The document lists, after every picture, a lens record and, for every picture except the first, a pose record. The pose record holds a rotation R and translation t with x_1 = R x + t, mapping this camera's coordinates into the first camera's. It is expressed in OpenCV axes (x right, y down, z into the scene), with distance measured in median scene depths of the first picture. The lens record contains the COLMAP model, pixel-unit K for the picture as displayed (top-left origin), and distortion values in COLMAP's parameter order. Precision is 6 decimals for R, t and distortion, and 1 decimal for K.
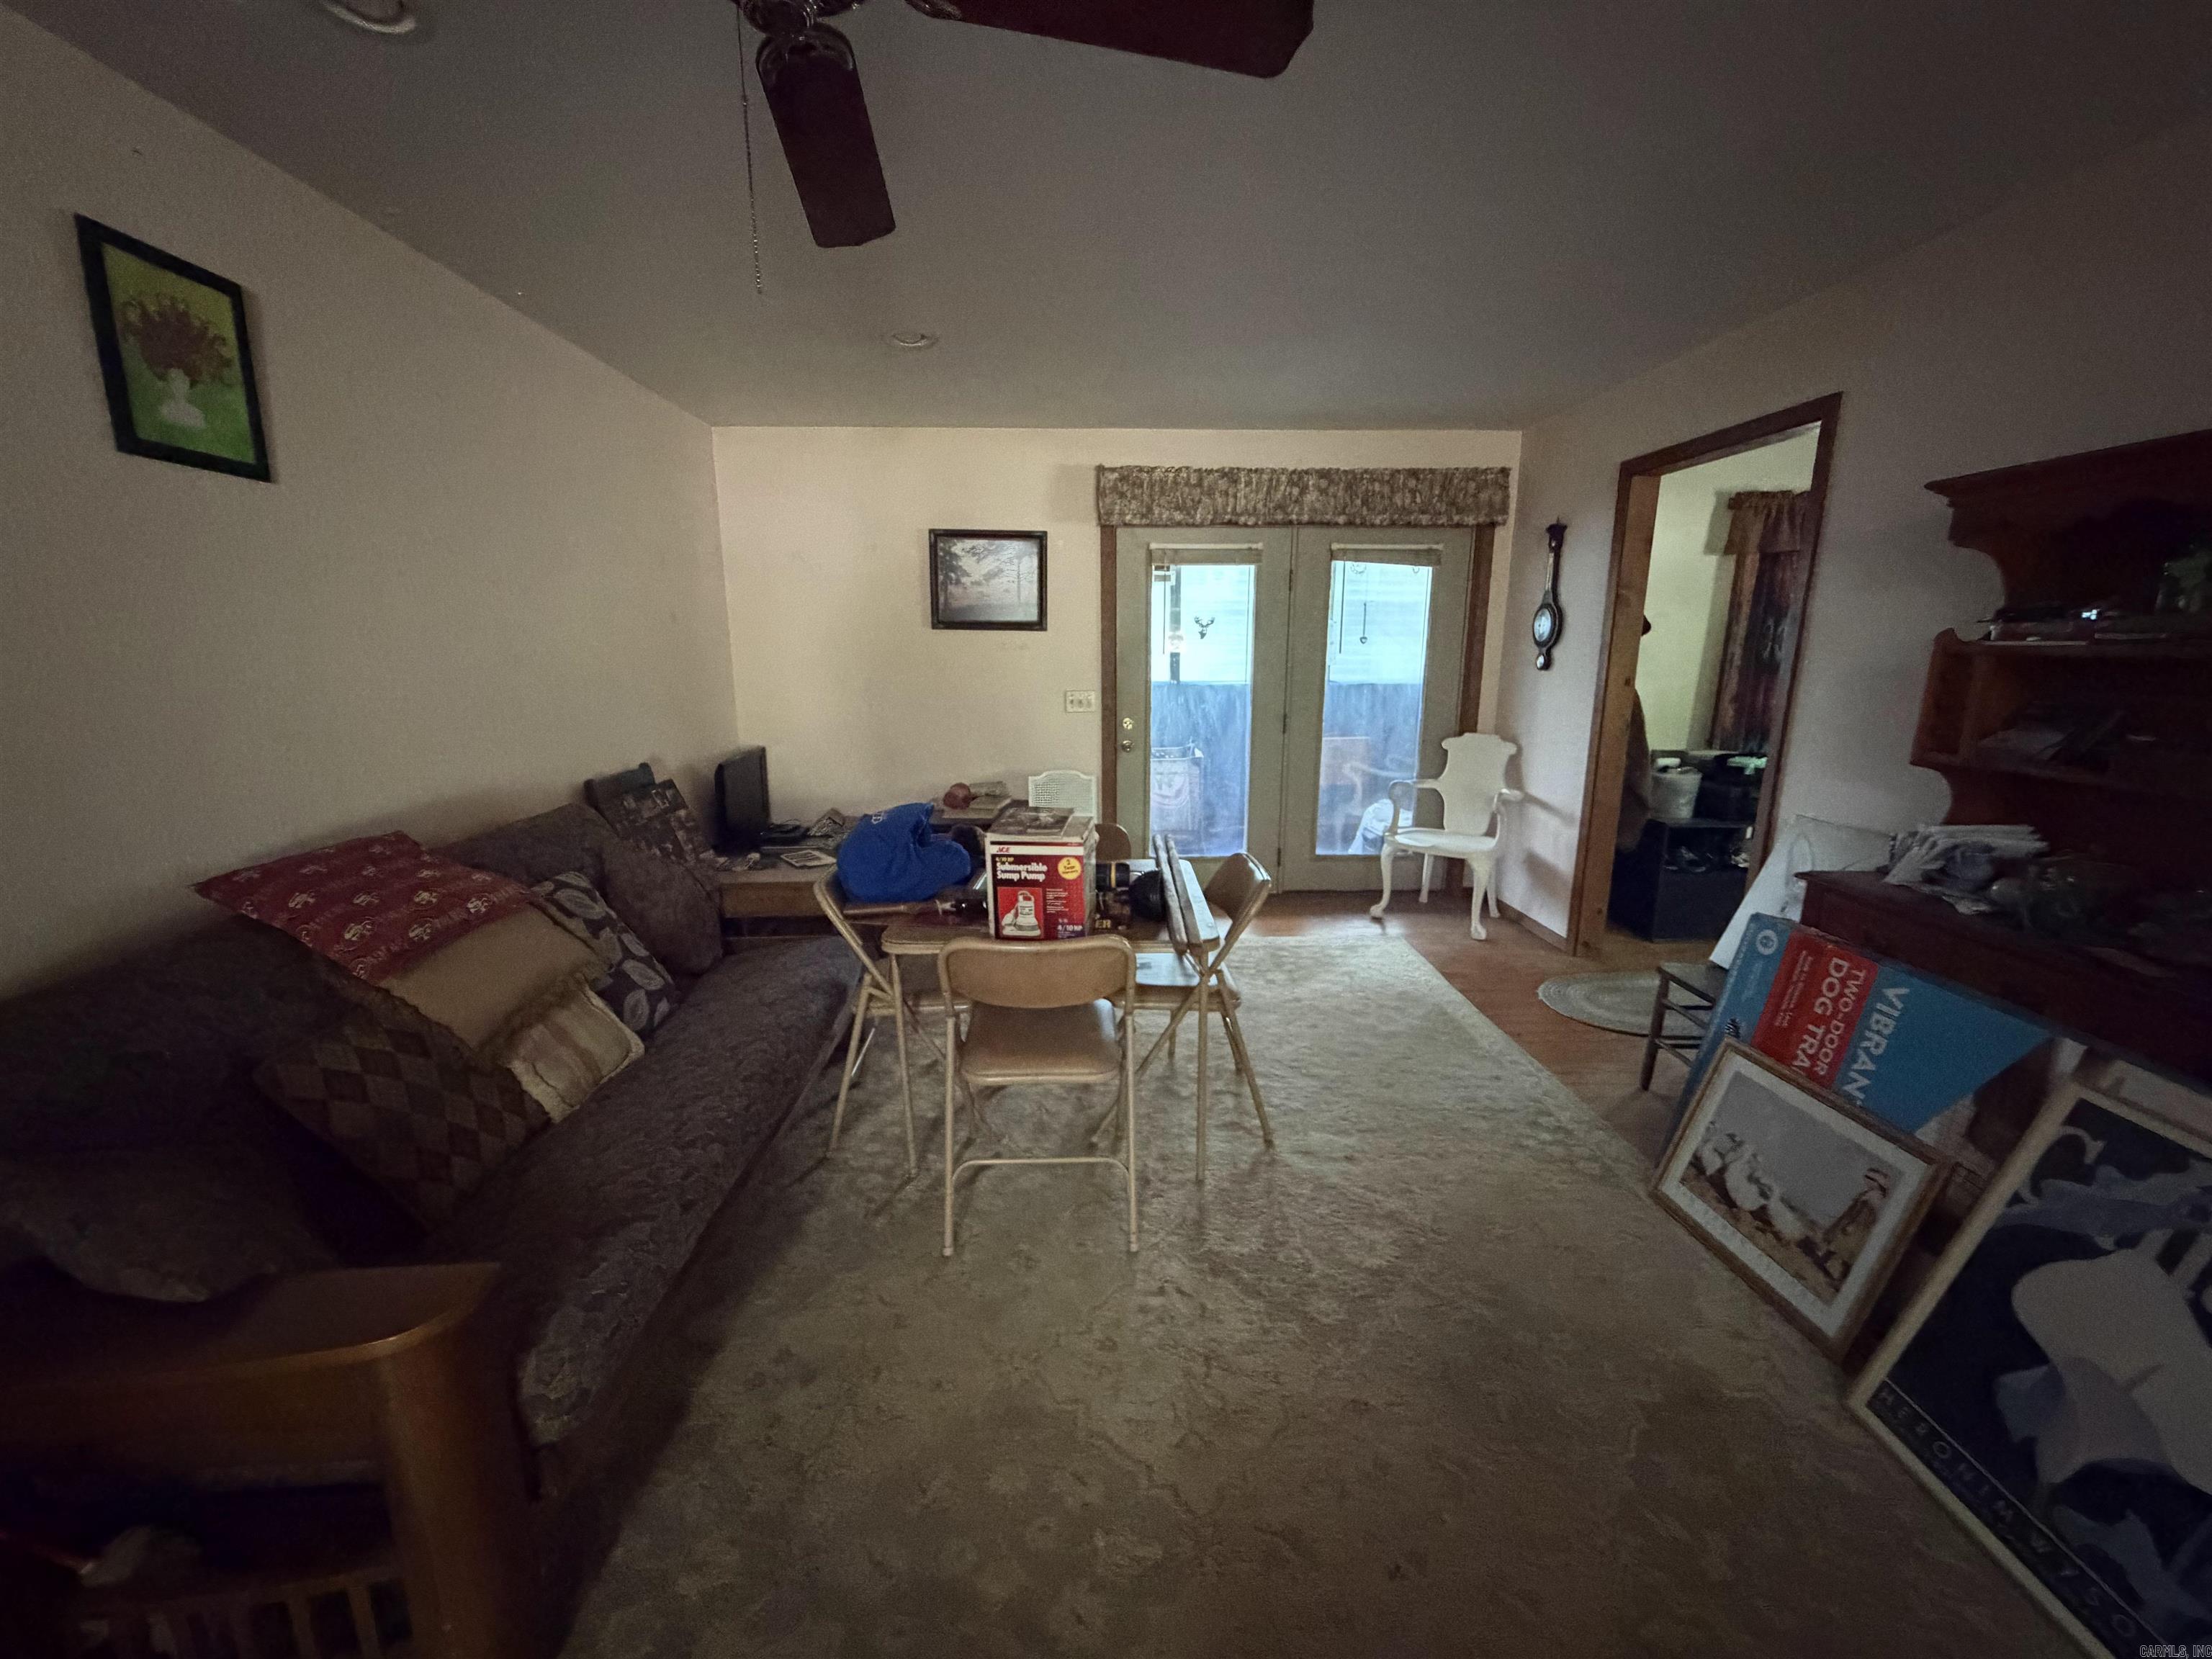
lens RADIAL K [[886.2, 0, 1102.5], [0, 886.2, 828.4], [0, 0, 1]] dist [0.000231, -0.000080]
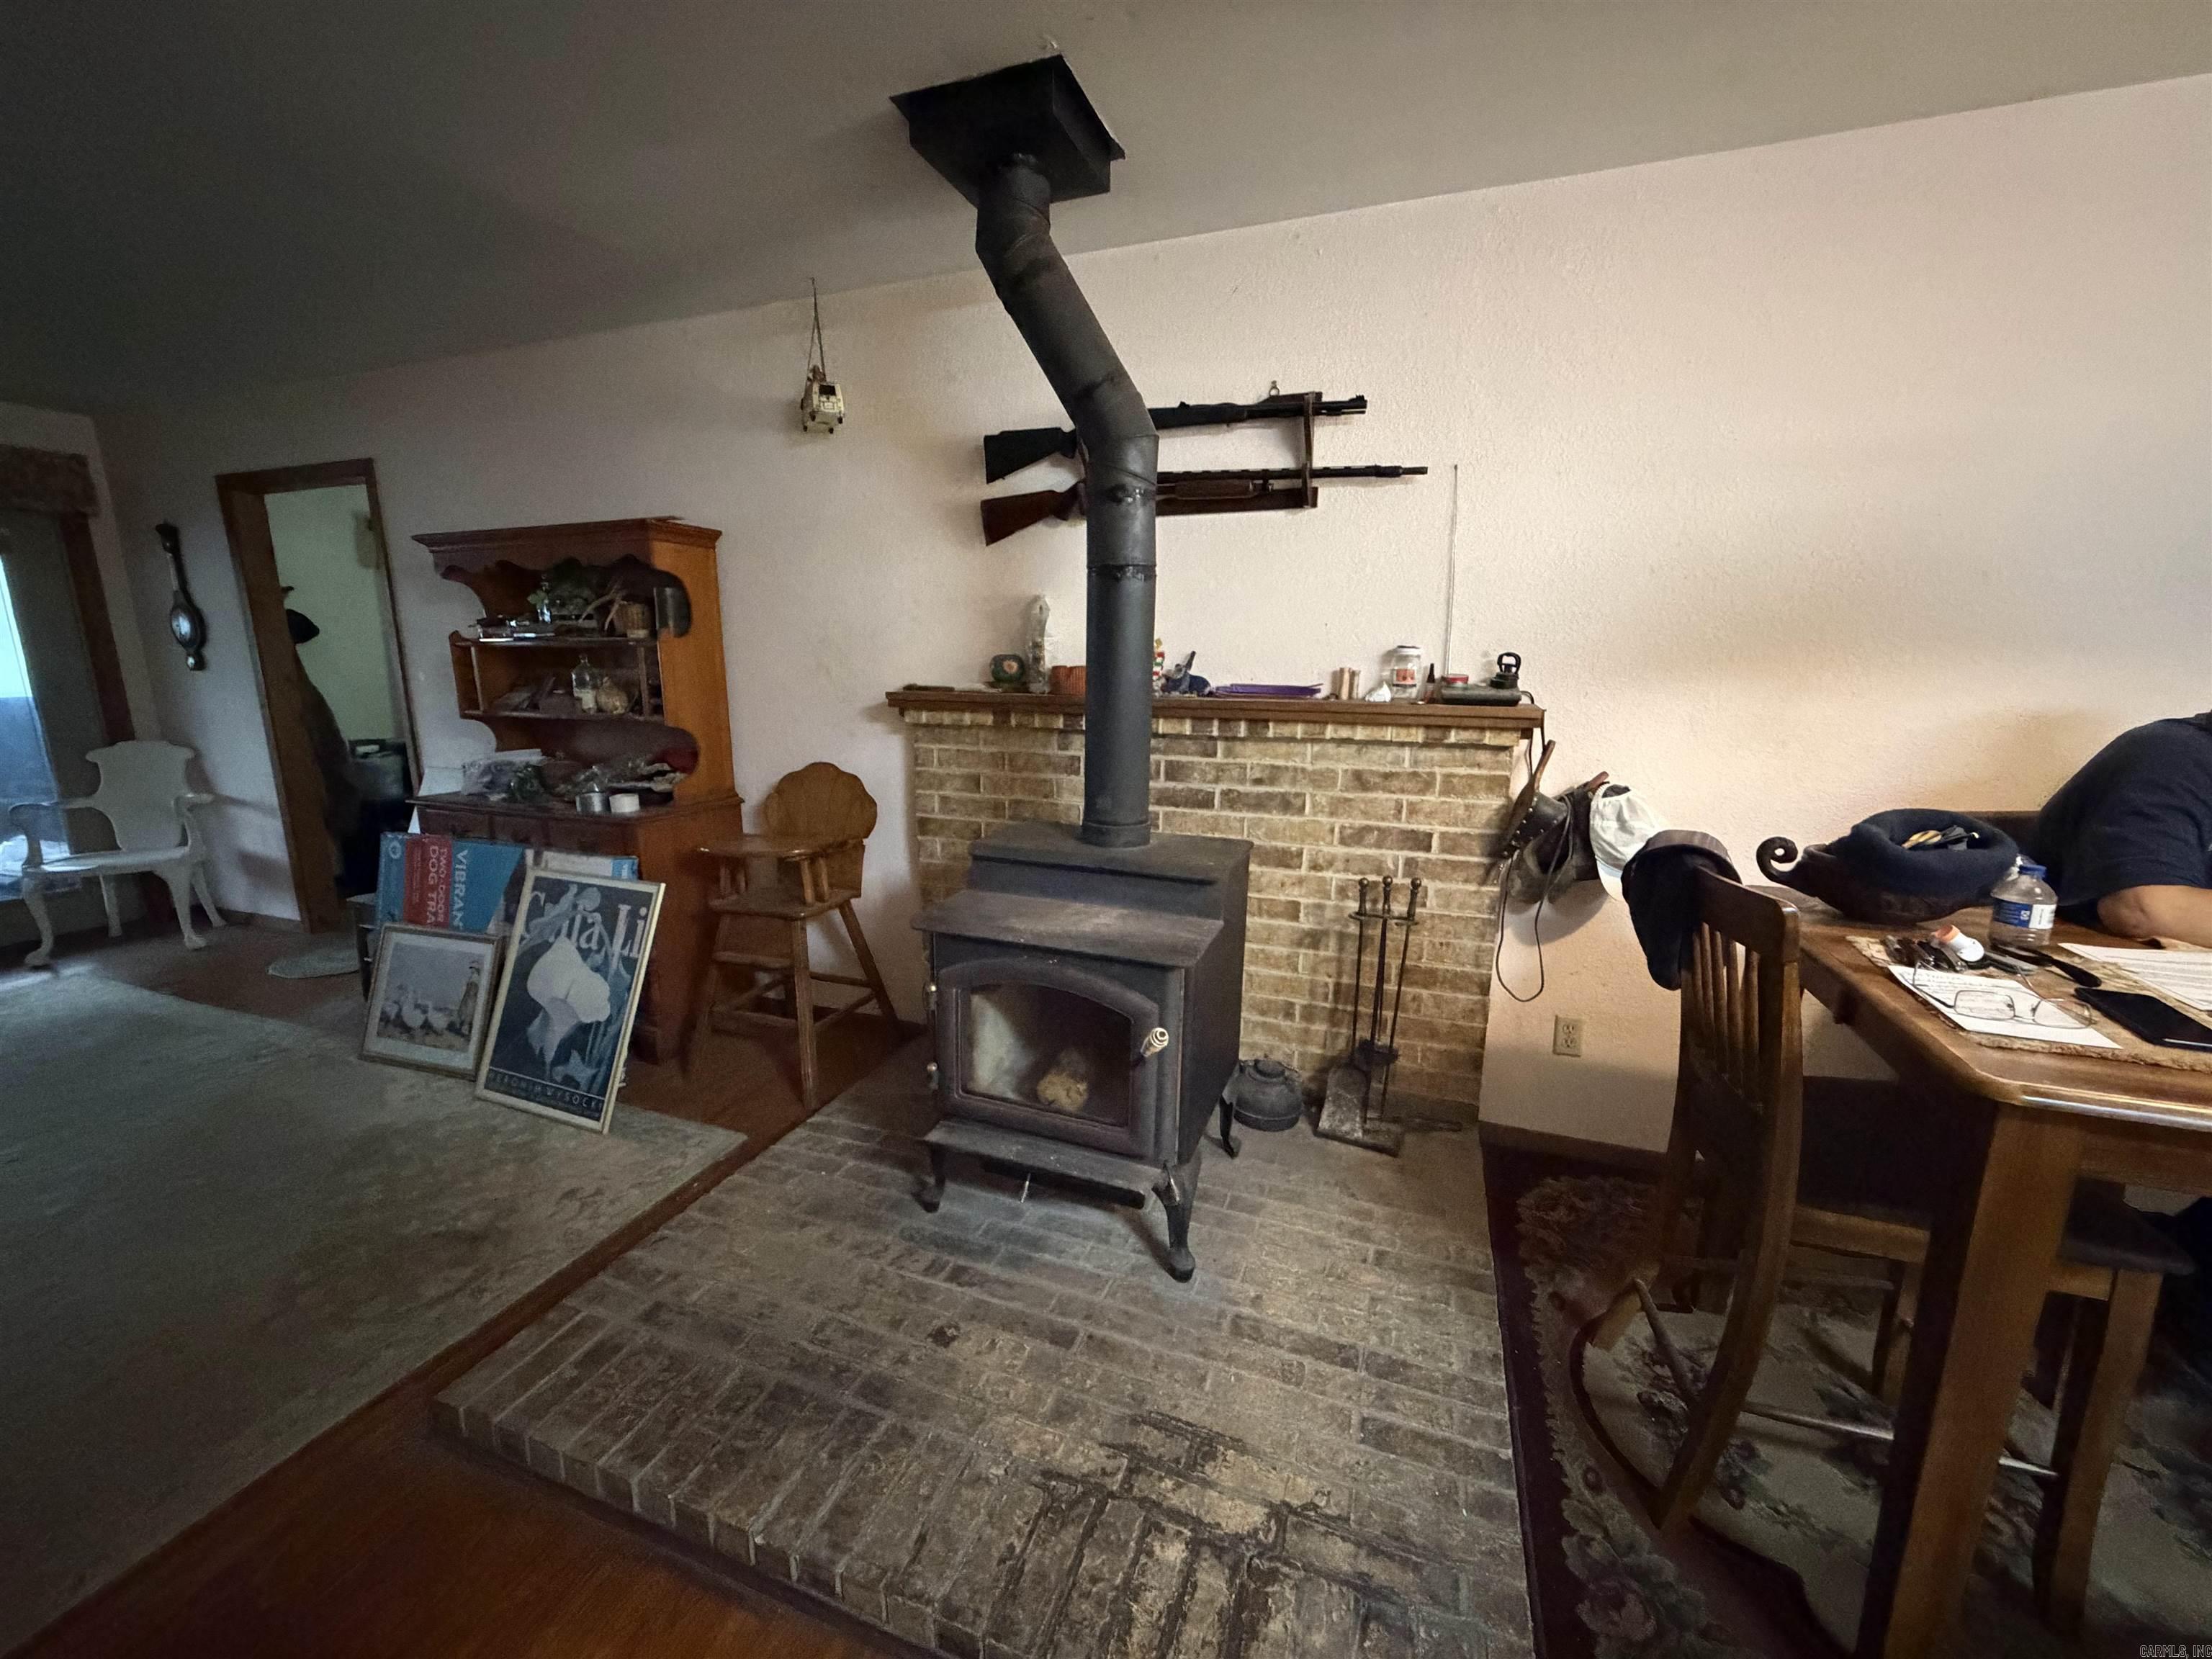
lens RADIAL K [[886.2, 0, 1101.8], [0, 886.2, 828.2], [0, 0, 1]] dist [0.000231, -0.000080]
pose [[0.385256, -0.179549, 0.905174, -0.089954], [0.189282, 0.975408, 0.112919, 0.145917], [-0.903189, 0.127830, 0.409767, -0.595899]]
